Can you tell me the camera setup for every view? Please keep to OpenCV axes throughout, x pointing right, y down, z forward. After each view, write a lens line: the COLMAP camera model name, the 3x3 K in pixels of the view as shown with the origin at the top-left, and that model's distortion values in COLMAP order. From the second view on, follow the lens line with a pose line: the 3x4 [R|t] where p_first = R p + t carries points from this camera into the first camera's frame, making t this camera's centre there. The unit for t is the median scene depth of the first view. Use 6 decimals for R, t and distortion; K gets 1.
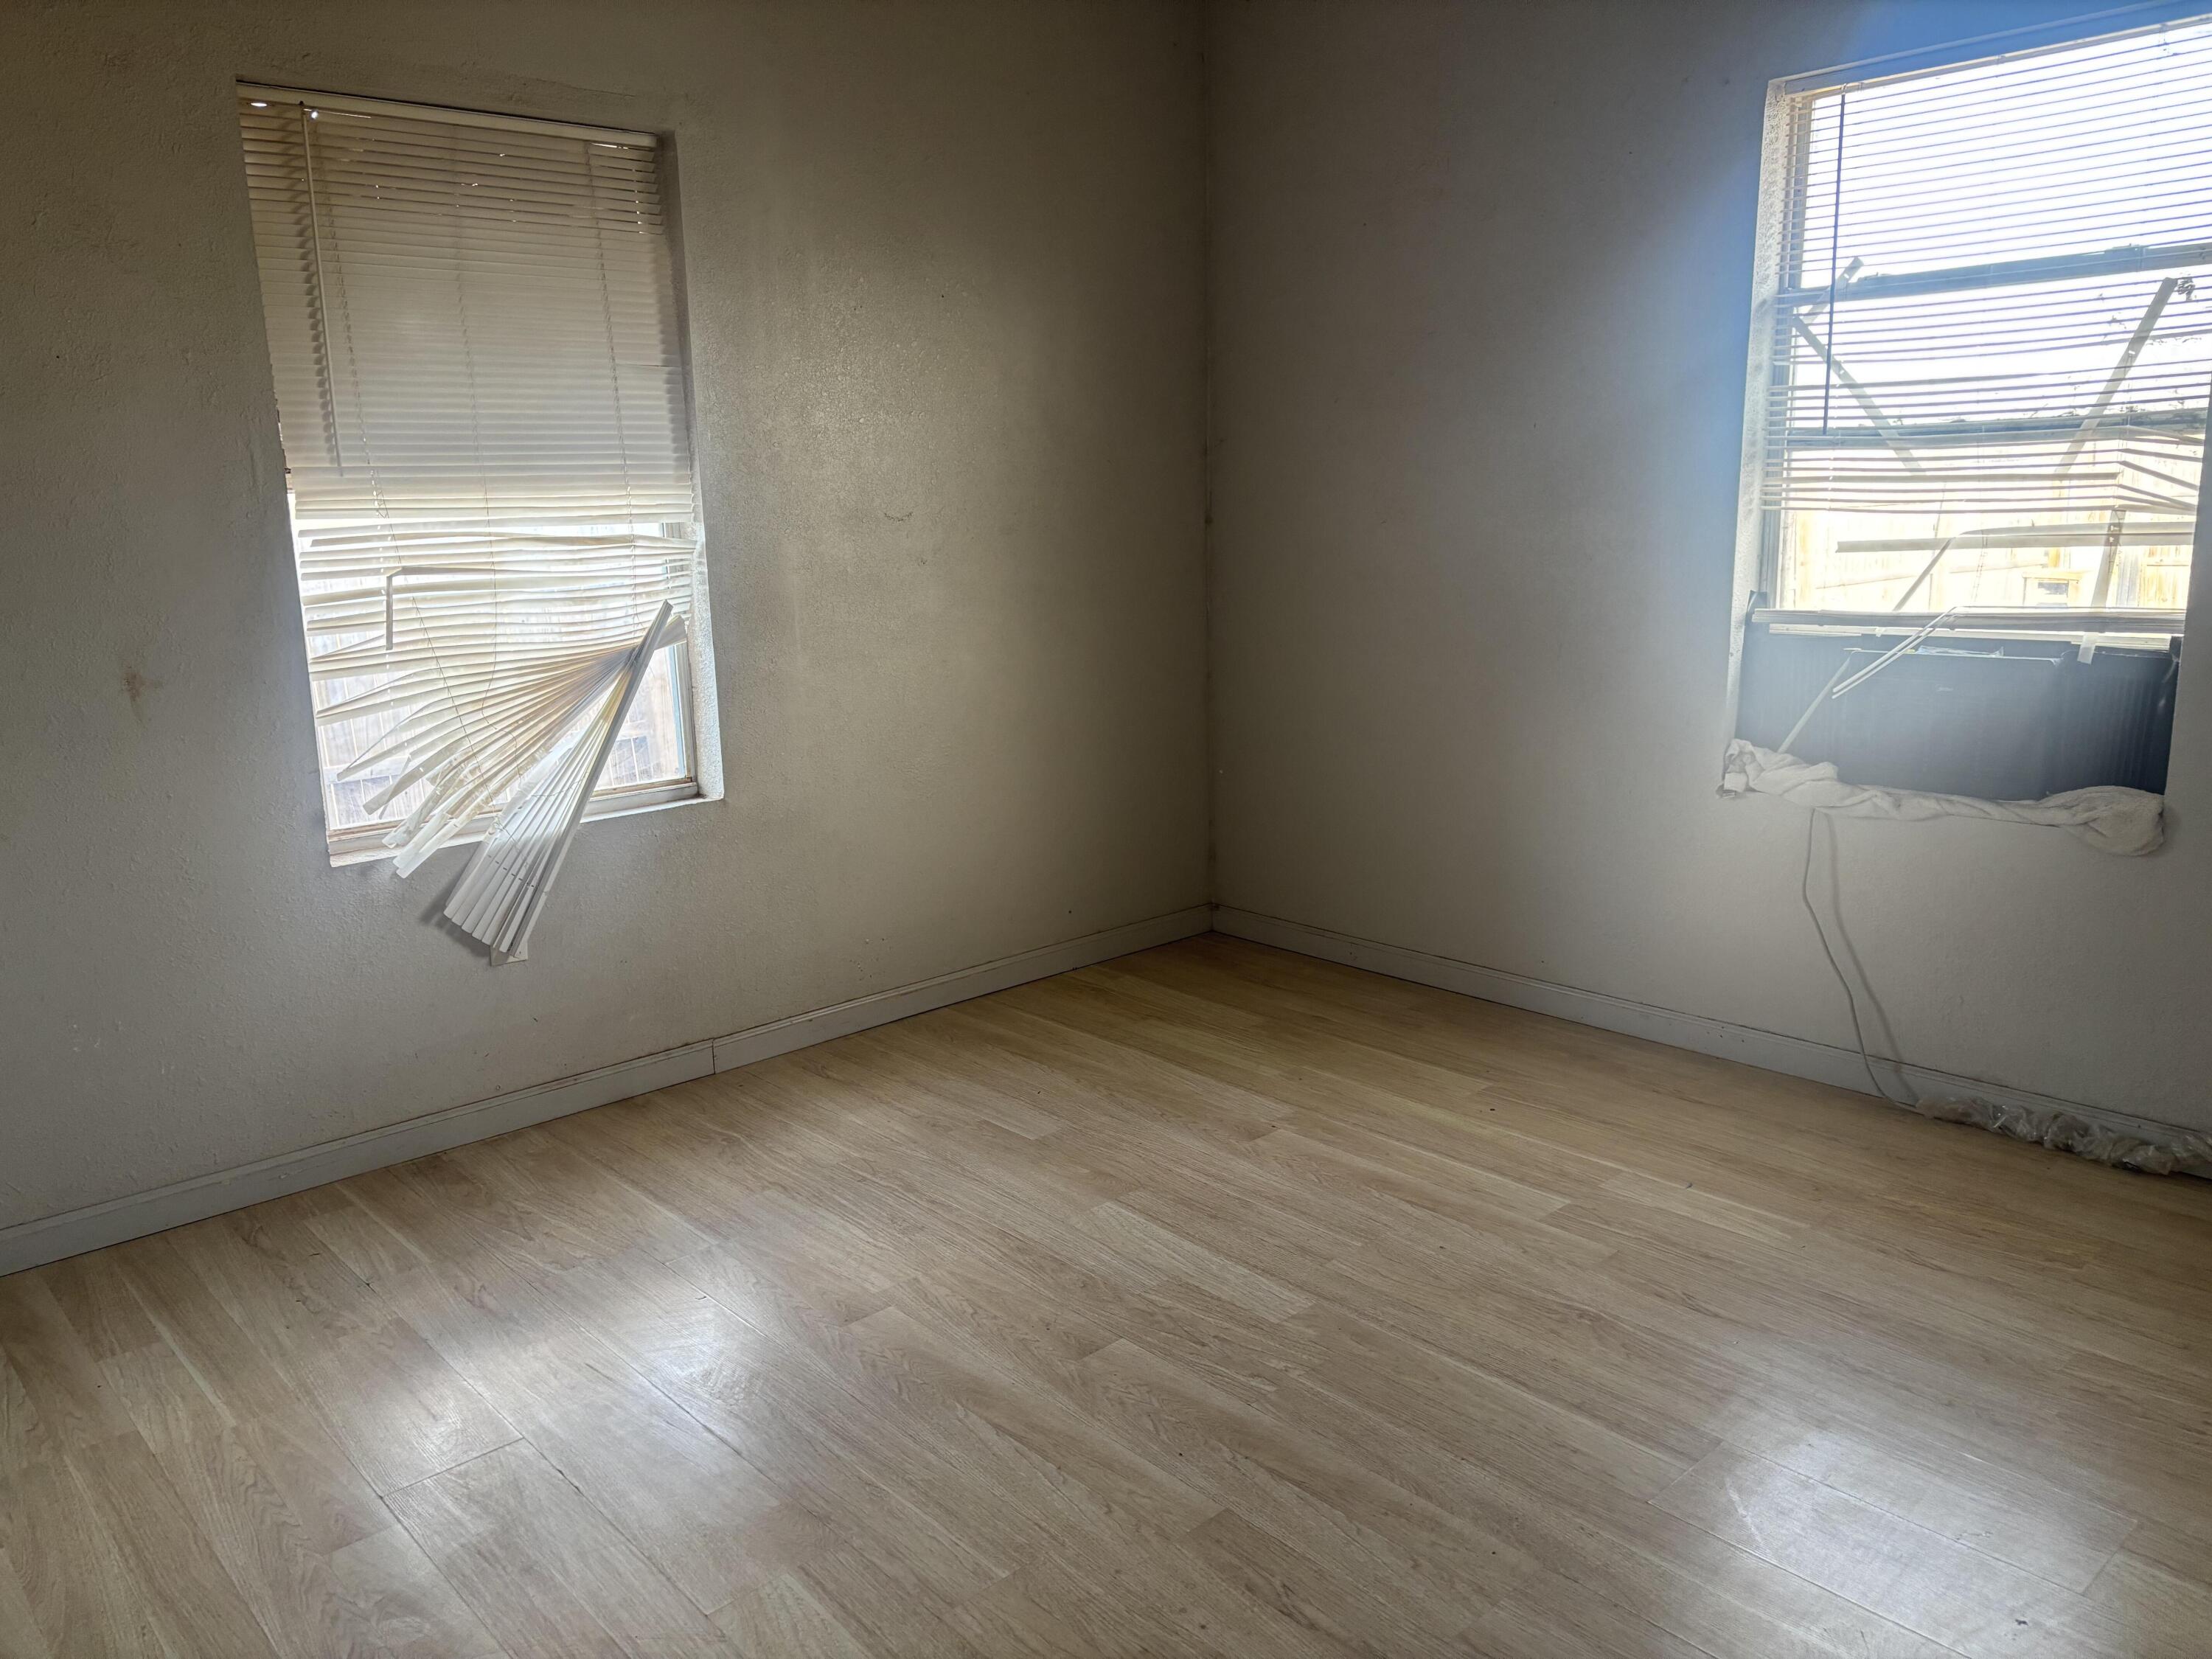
lens RADIAL K [[1666.6, 0, 1101.3], [0, 1666.6, 812.5], [0, 0, 1]] dist [0.020146, -0.012925]
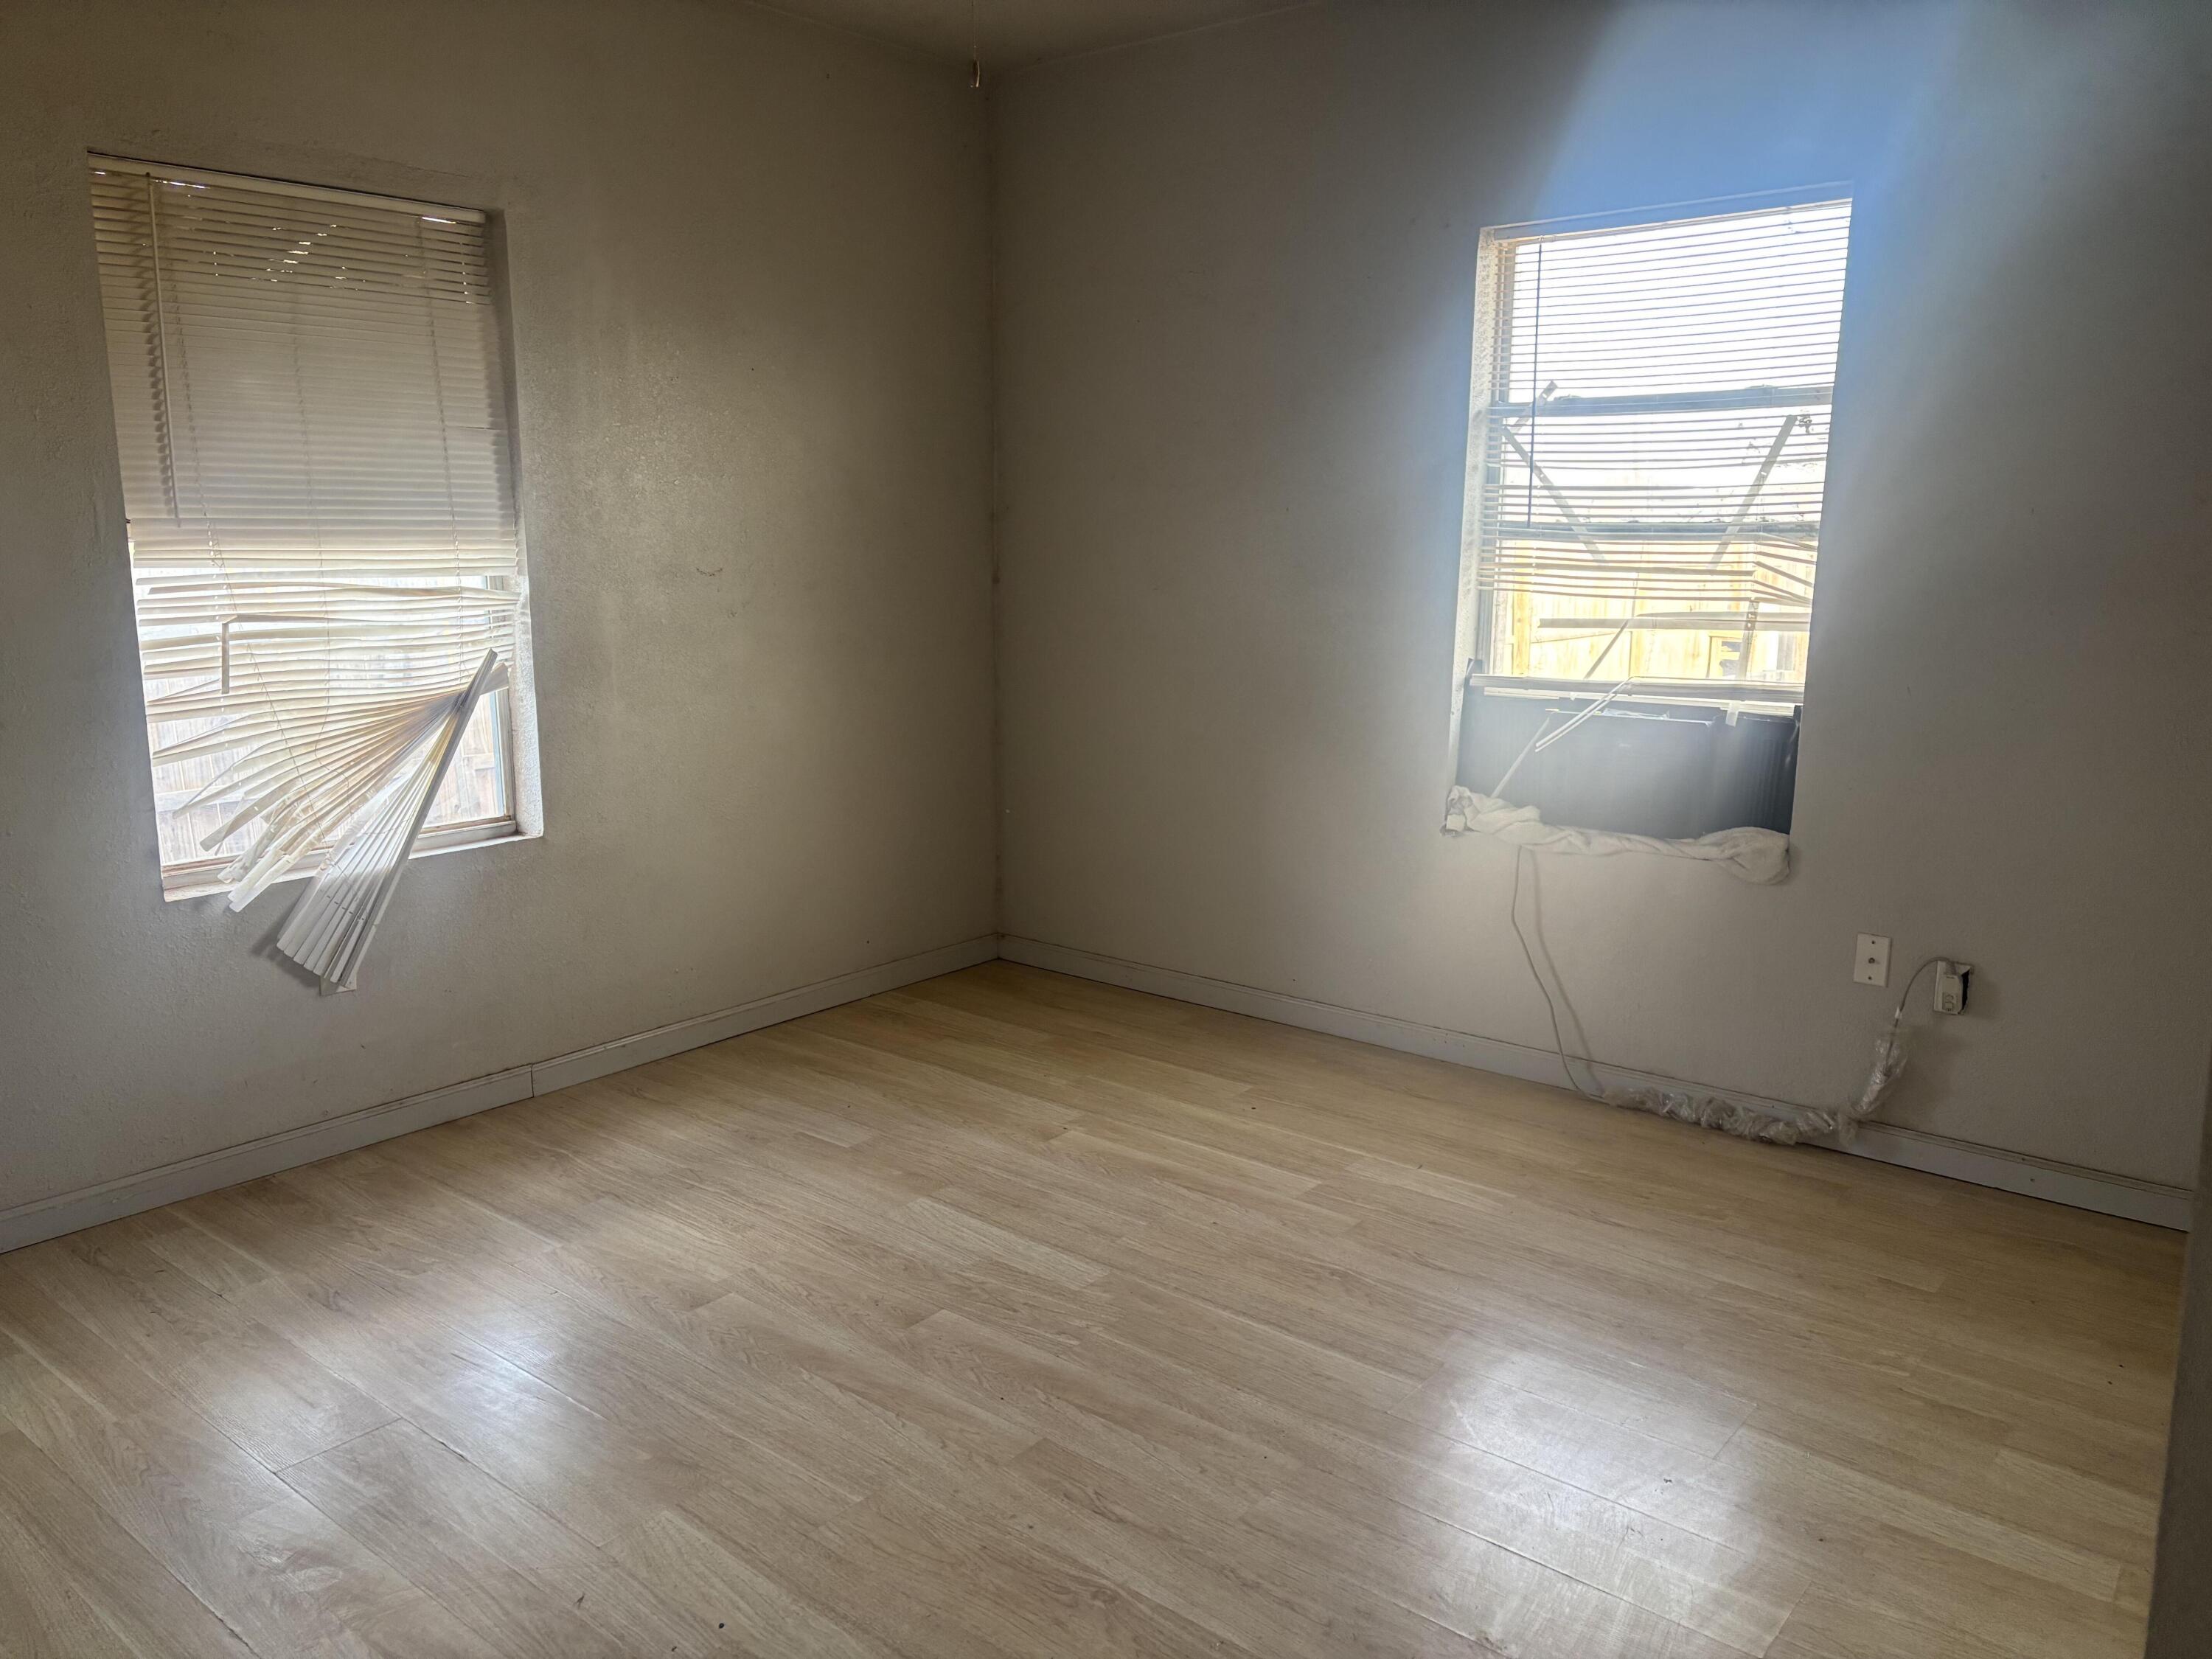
lens RADIAL K [[1660.7, 0, 1106.0], [0, 1660.7, 829.5], [0, 0, 1]] dist [0.005261, -0.006271]
pose [[0.988539, 0.001684, 0.150956, -0.041457], [0.000118, 0.999929, -0.011928, 0.000178], [-0.150965, 0.011810, 0.988469, -0.119771]]
